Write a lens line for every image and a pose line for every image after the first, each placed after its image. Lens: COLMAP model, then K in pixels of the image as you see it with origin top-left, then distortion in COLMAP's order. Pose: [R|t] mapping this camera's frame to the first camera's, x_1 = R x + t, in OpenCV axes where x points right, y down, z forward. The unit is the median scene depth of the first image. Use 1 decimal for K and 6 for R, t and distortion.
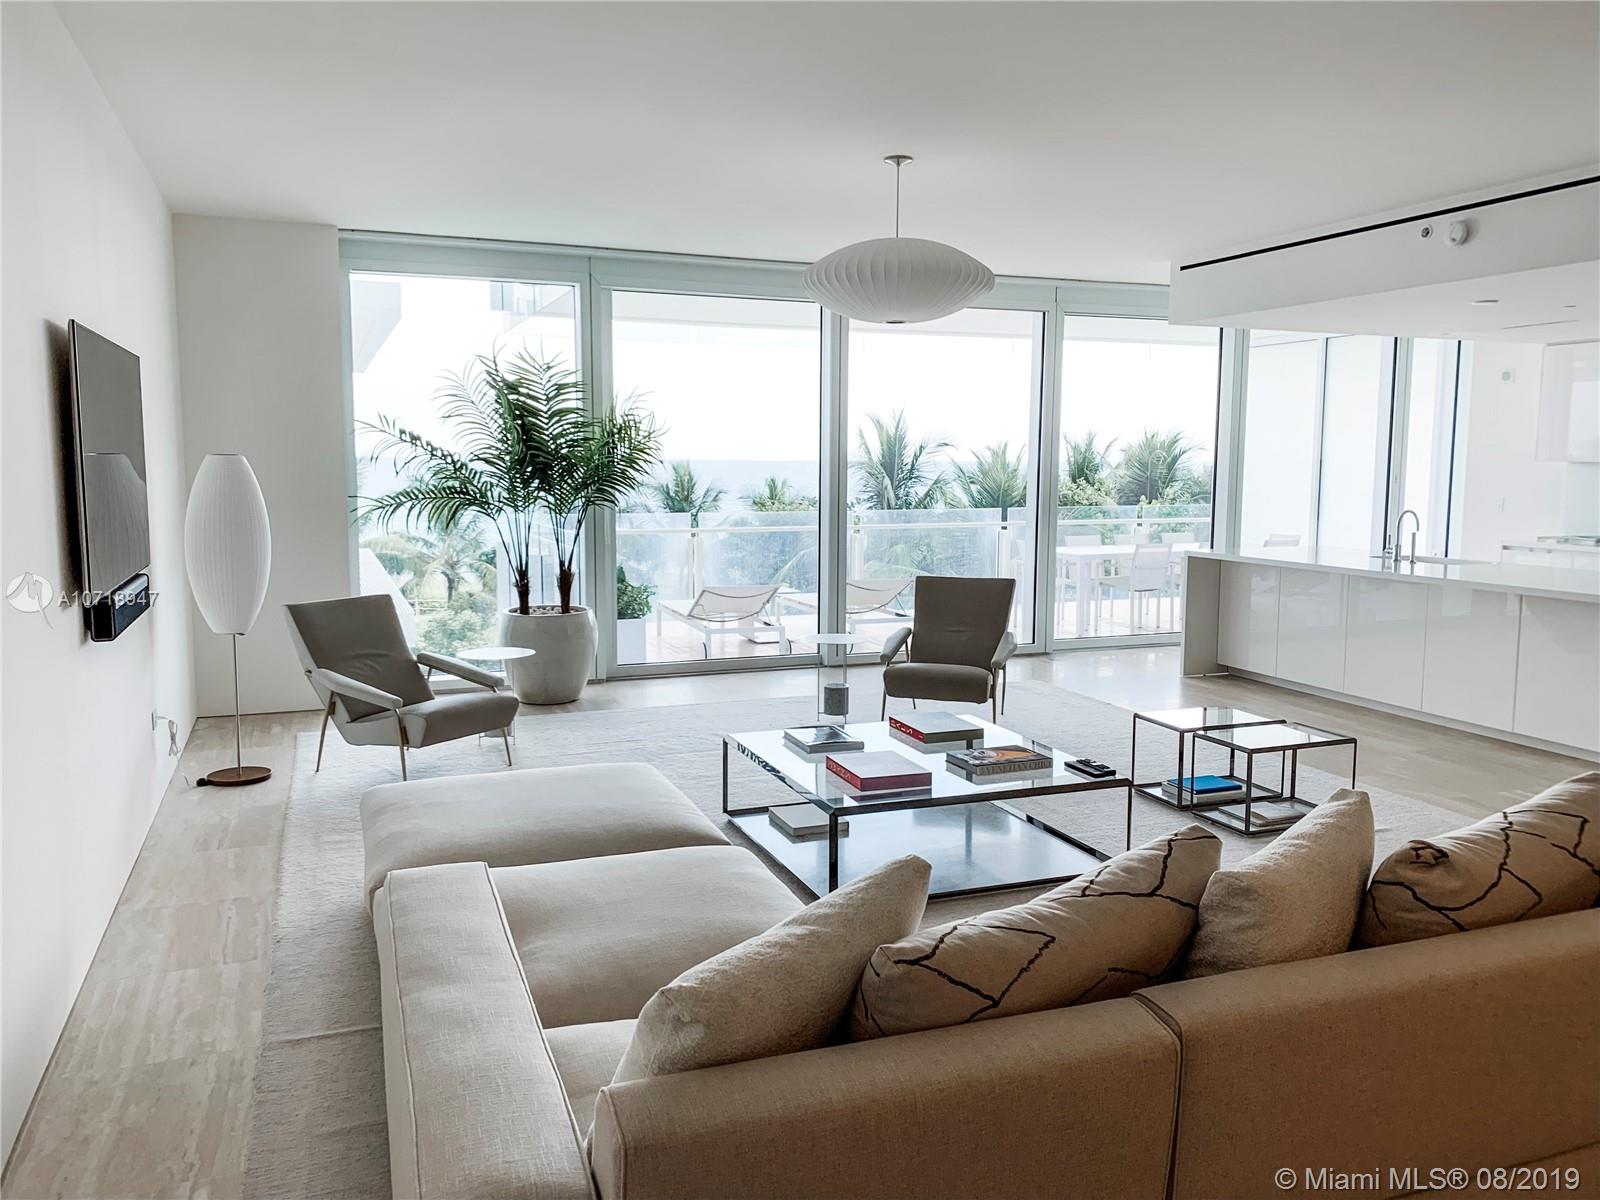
lens RADIAL K [[1218.9, 0, 800.0], [0, 1218.9, 600.0], [0, 0, 1]] dist [0.101877, -0.175234]
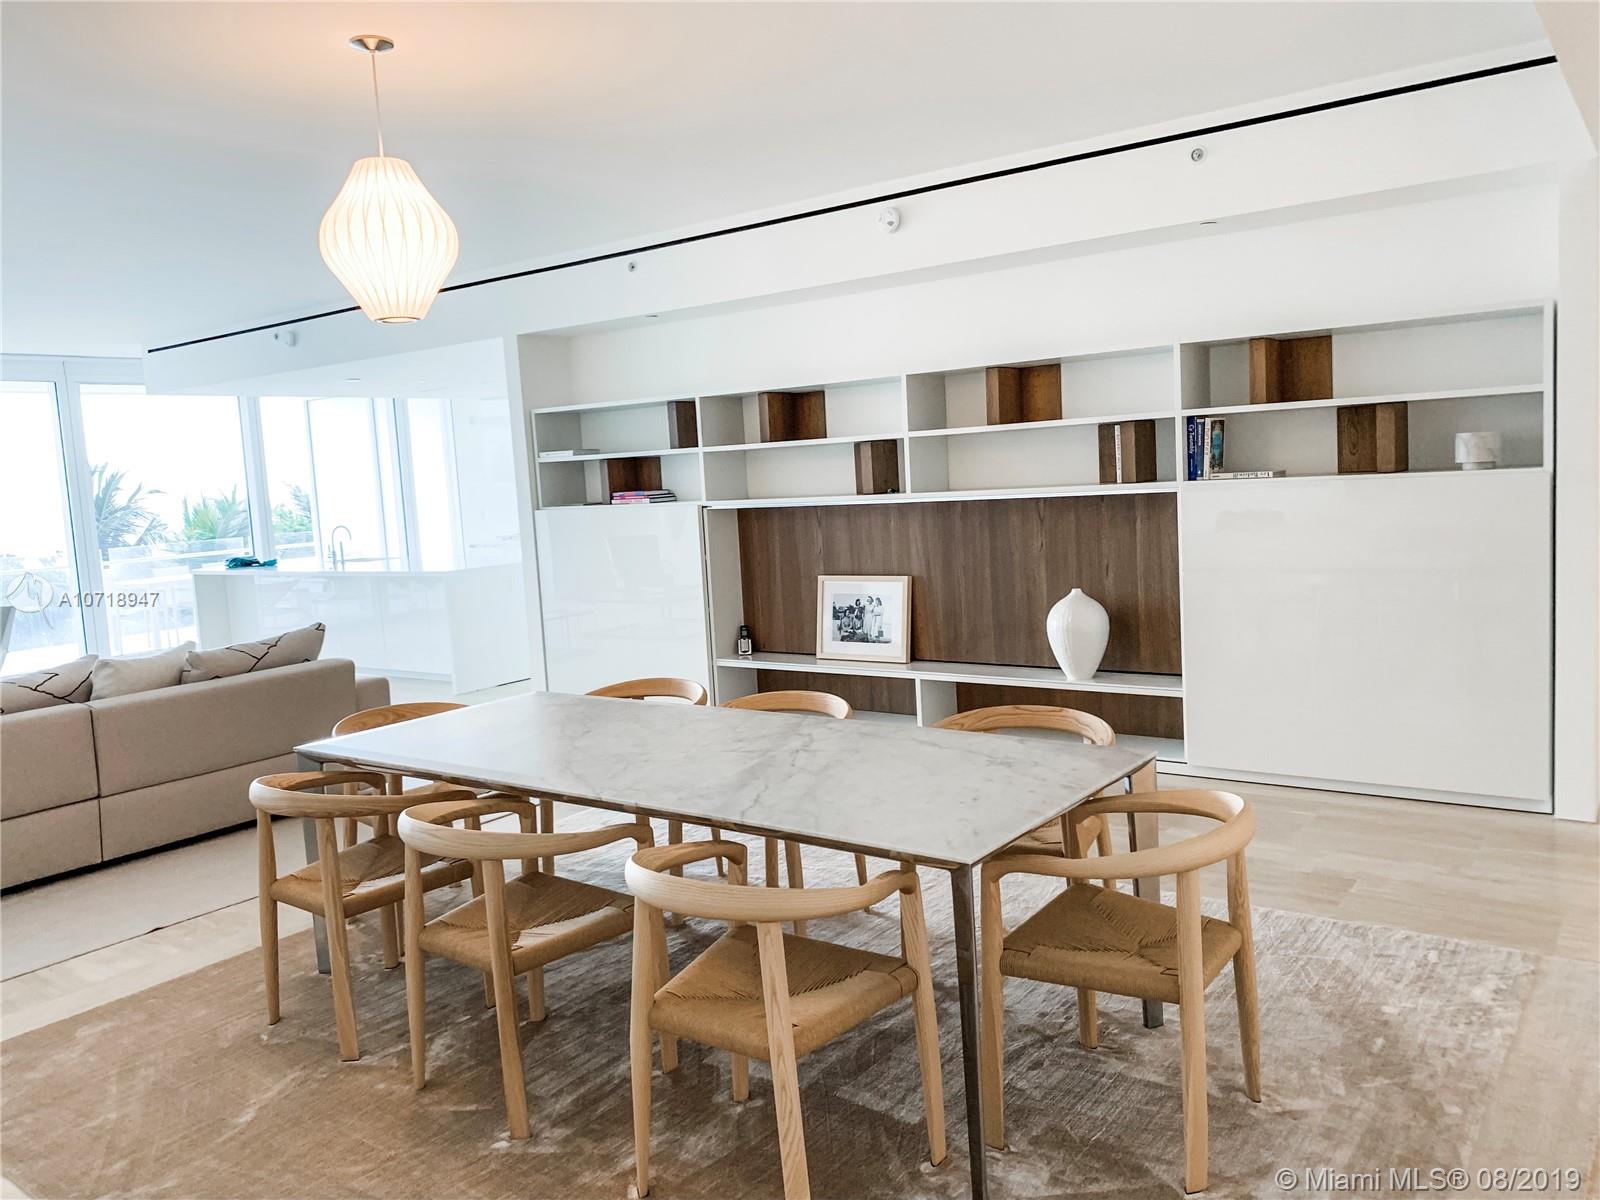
lens RADIAL K [[1218.9, 0, 800.0], [0, 1218.9, 600.0], [0, 0, 1]] dist [0.101877, -0.175234]
pose [[0.849764, -0.106723, 0.516247, 0.210621], [0.118540, 0.992898, 0.010138, 0.058560], [-0.513662, 0.052581, 0.856380, -0.465430]]
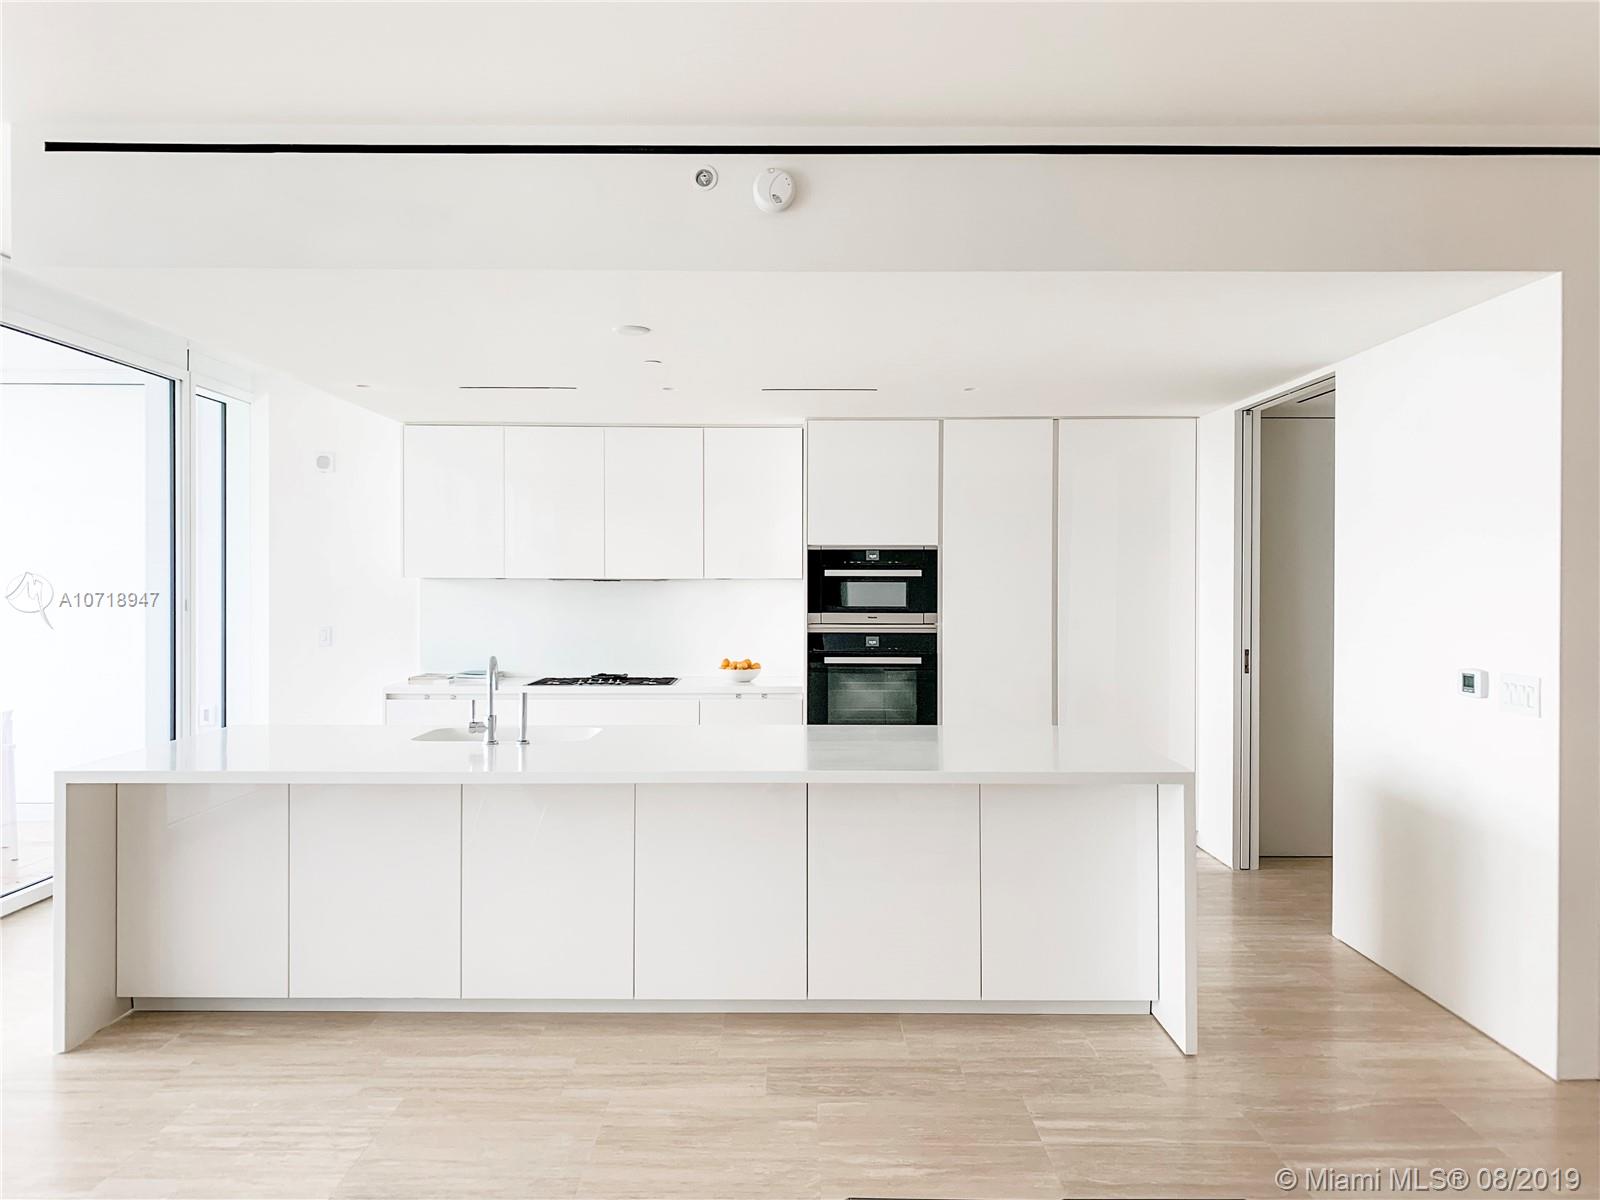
lens RADIAL K [[1218.9, 0, 800.0], [0, 1218.9, 600.0], [0, 0, 1]] dist [0.101877, -0.175234]
pose [[0.367555, -0.012462, 0.929918, -0.008751], [0.101037, 0.994527, -0.026608, -0.070975], [-0.924497, 0.103736, 0.366802, 0.657479]]
